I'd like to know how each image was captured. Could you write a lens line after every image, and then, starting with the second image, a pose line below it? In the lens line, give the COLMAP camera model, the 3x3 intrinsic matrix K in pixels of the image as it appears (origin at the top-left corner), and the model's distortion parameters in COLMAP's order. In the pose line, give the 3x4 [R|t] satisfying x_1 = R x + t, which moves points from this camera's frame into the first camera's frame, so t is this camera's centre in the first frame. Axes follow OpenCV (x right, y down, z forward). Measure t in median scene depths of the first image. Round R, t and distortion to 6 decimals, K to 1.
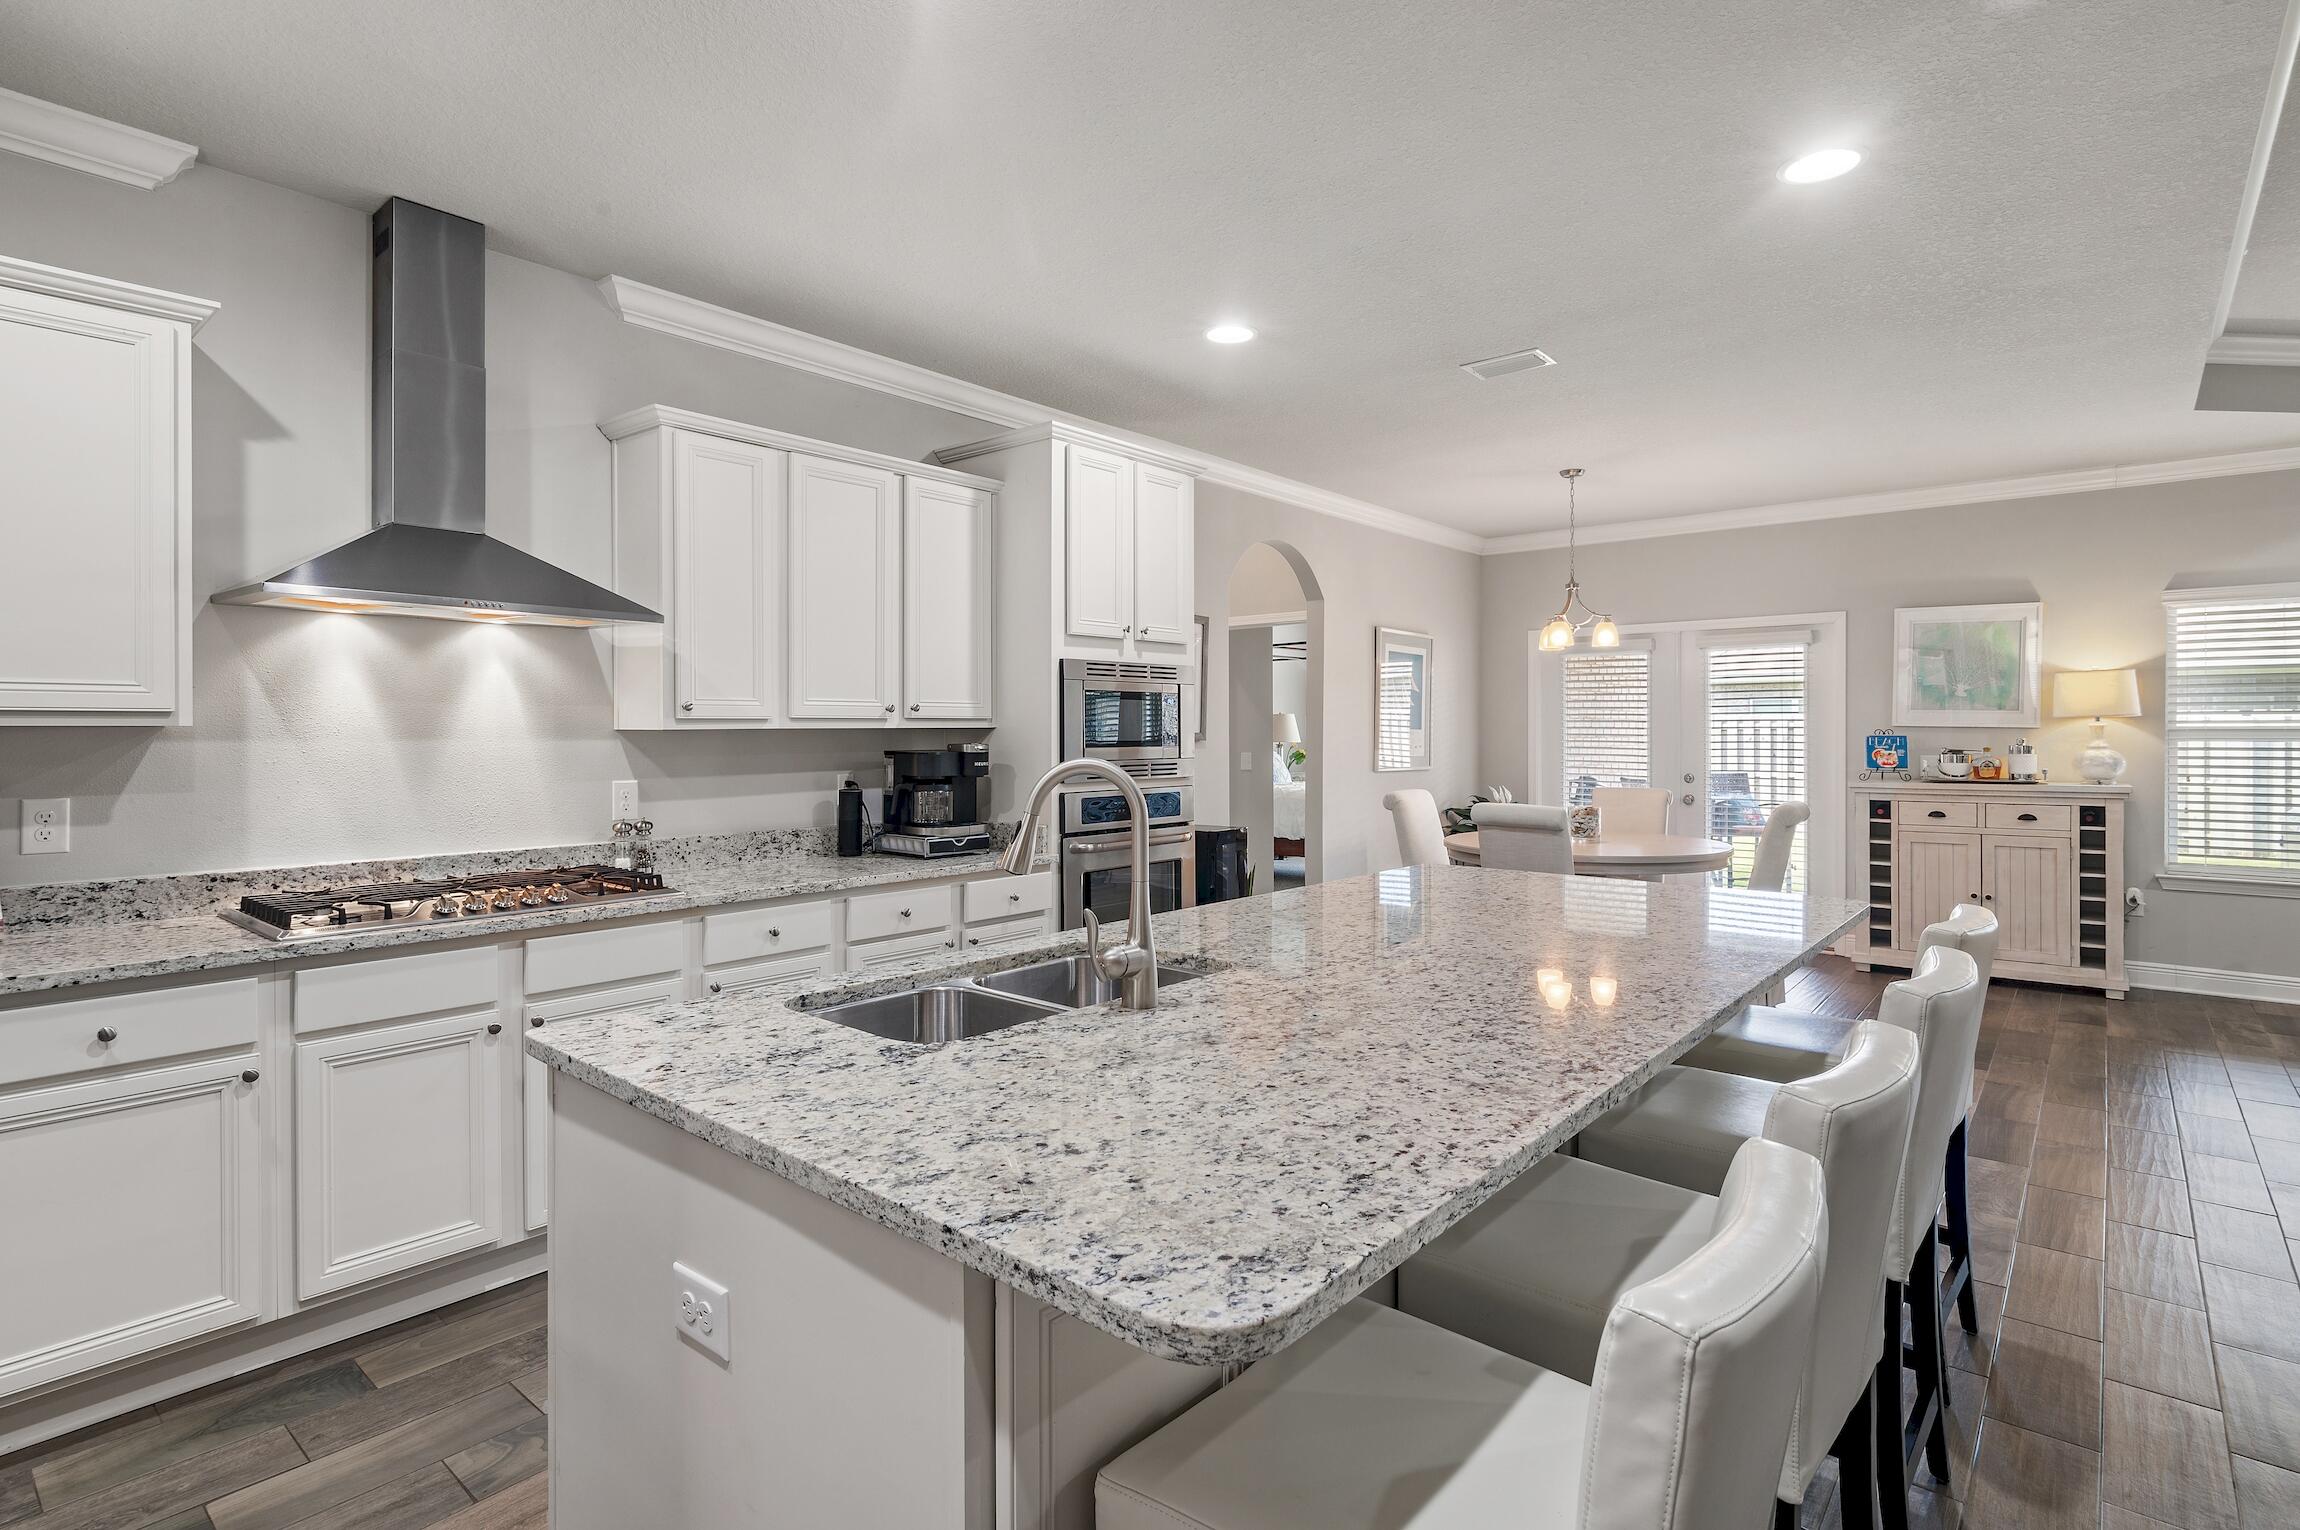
lens RADIAL K [[1140.2, 0, 1146.4], [0, 1140.2, 746.8], [0, 0, 1]] dist [0.008240, -0.000594]
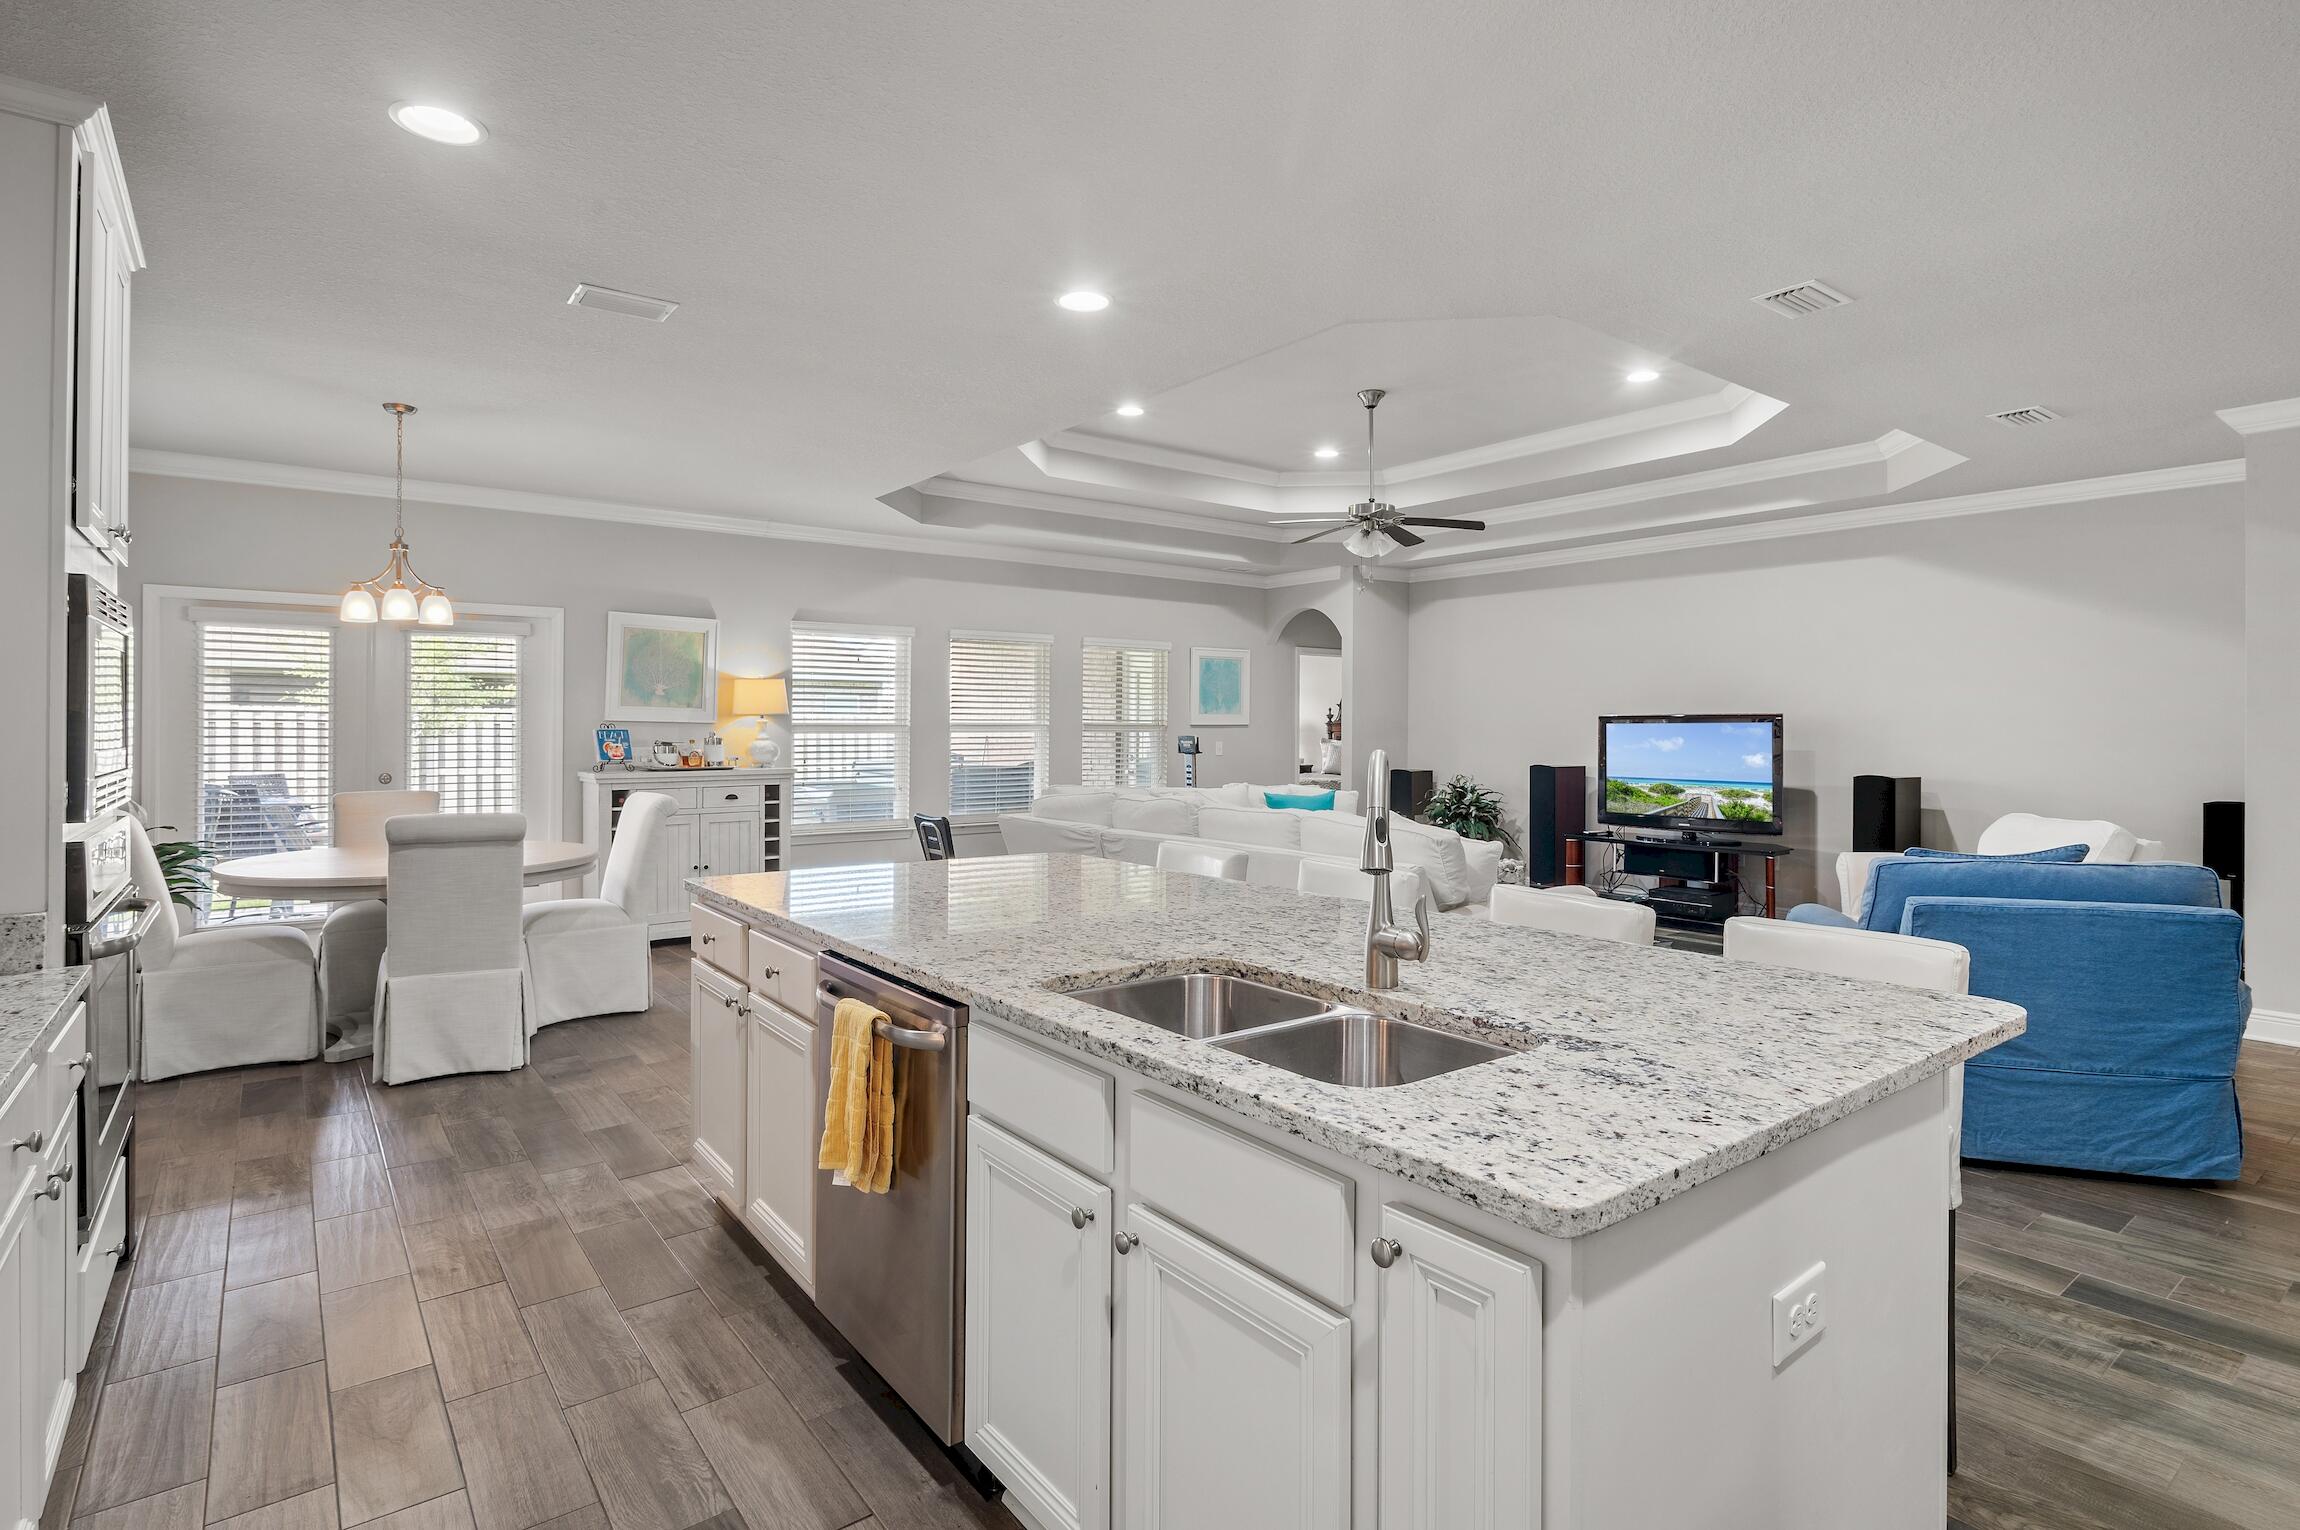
lens RADIAL K [[1140.2, 0, 1178.6], [0, 1140.2, 725.0], [0, 0, 1]] dist [0.008240, -0.000594]
pose [[0.219340, 0.004292, 0.975639, -0.306126], [0.009733, 0.999931, -0.006587, -0.001916], [-0.975600, 0.010941, 0.219283, 0.272763]]
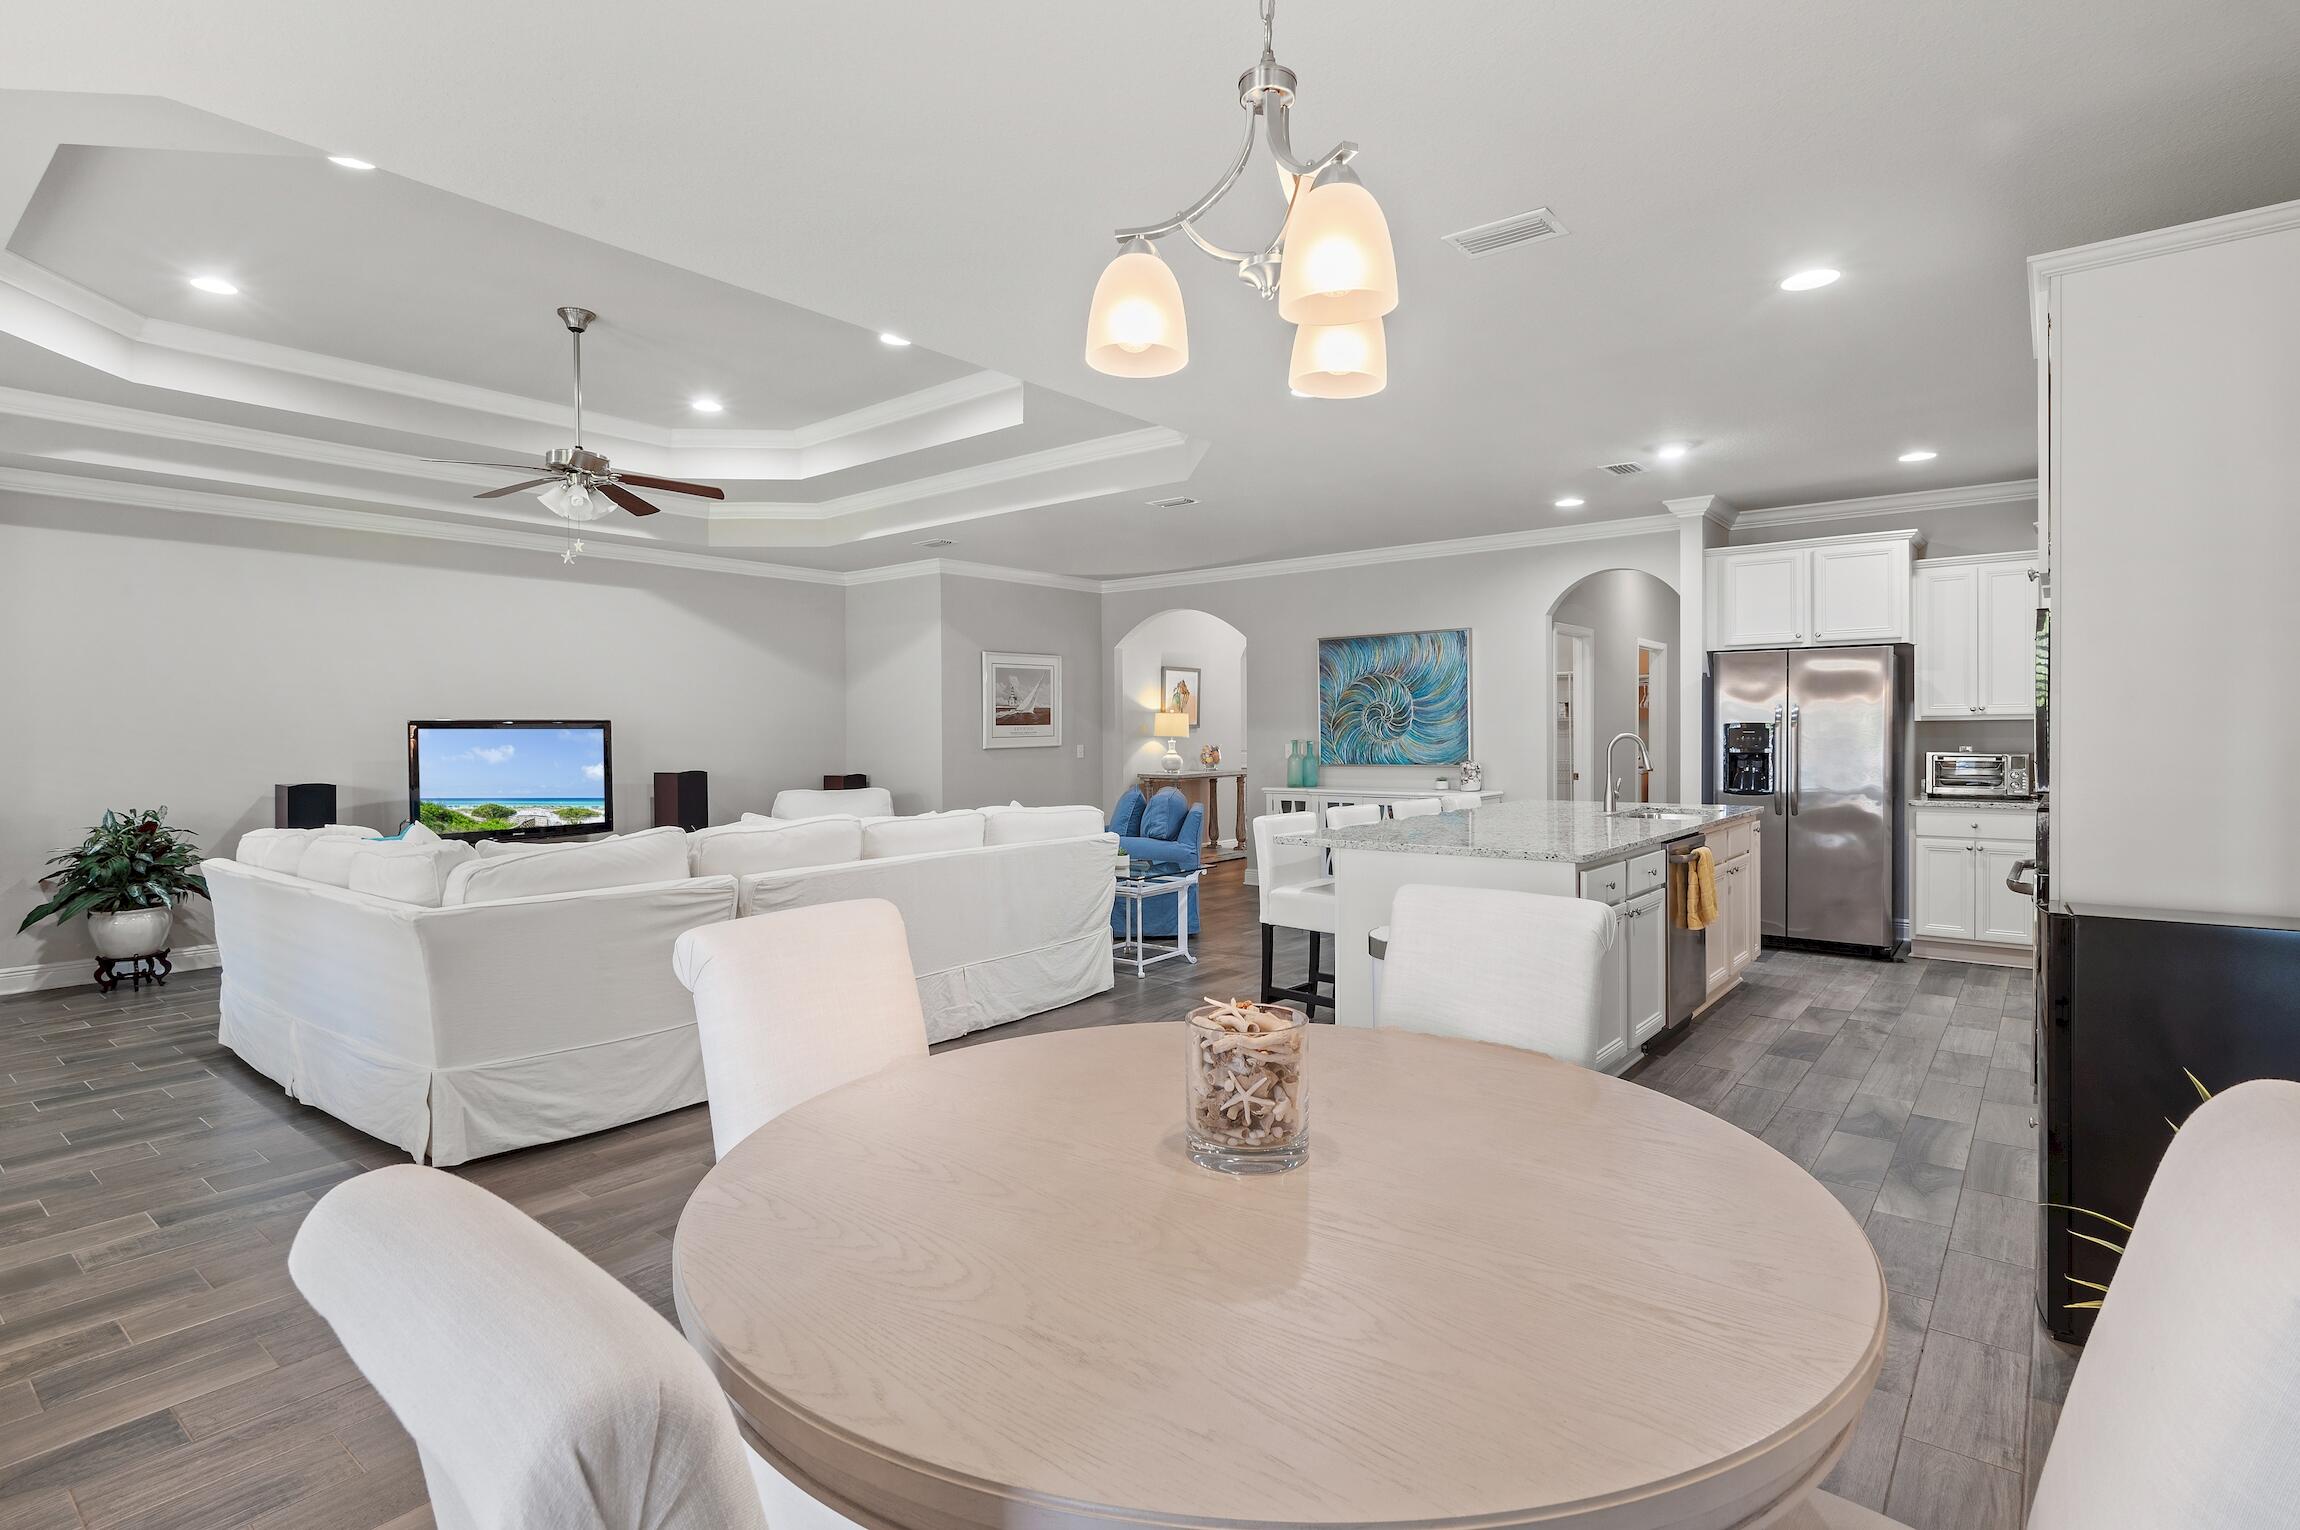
lens RADIAL K [[1140.2, 0, 1143.1], [0, 1140.2, 715.7], [0, 0, 1]] dist [0.008240, -0.000594]
pose [[-0.999901, 0.008109, -0.011530, 0.428287], [0.008086, 0.999965, 0.002053, -0.019016], [0.011546, 0.001960, -0.999931, 1.263259]]
